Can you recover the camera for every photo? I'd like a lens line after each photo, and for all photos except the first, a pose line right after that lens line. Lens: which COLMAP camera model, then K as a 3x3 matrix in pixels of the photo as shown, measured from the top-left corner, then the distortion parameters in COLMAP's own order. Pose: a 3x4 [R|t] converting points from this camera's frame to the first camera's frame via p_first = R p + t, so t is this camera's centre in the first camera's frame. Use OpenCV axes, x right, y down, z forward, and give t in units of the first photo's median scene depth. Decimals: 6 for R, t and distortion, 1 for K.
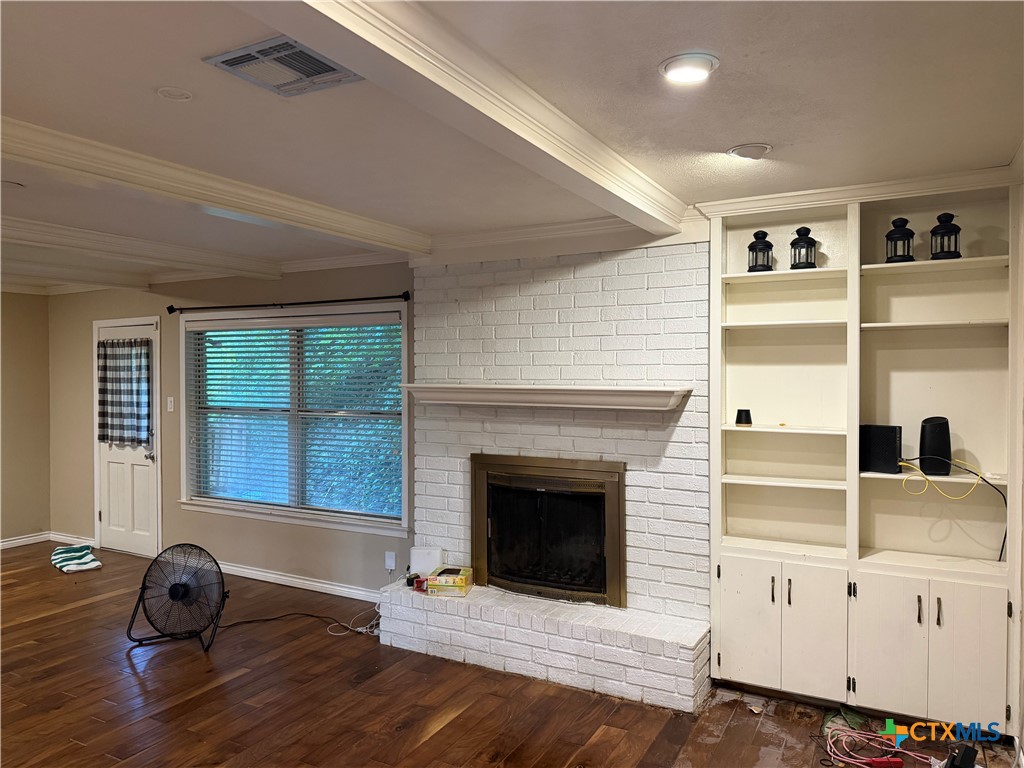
lens RADIAL K [[718.6, 0, 497.9], [0, 718.6, 384.8], [0, 0, 1]] dist [0.152961, -0.258983]
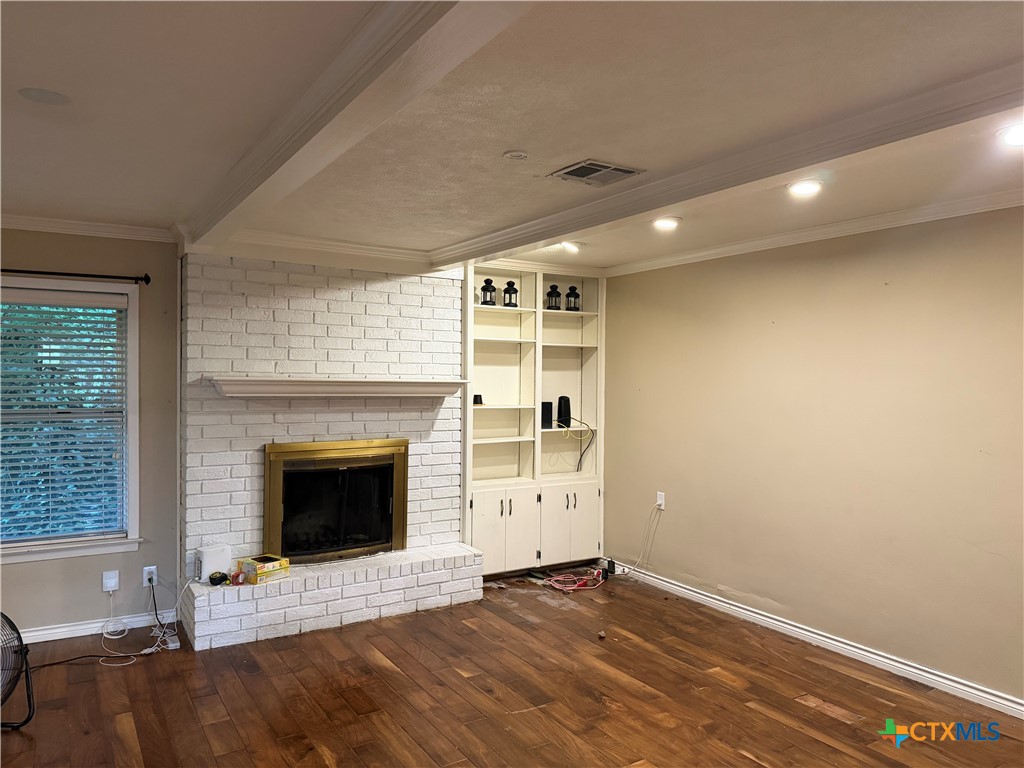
lens RADIAL K [[718.6, 0, 497.9], [0, 718.6, 384.8], [0, 0, 1]] dist [0.152961, -0.258983]
pose [[0.497874, -0.002625, 0.867245, -0.786237], [0.004904, 0.999988, 0.000212, 0.011195], [-0.867235, 0.004148, 0.497881, 0.189306]]
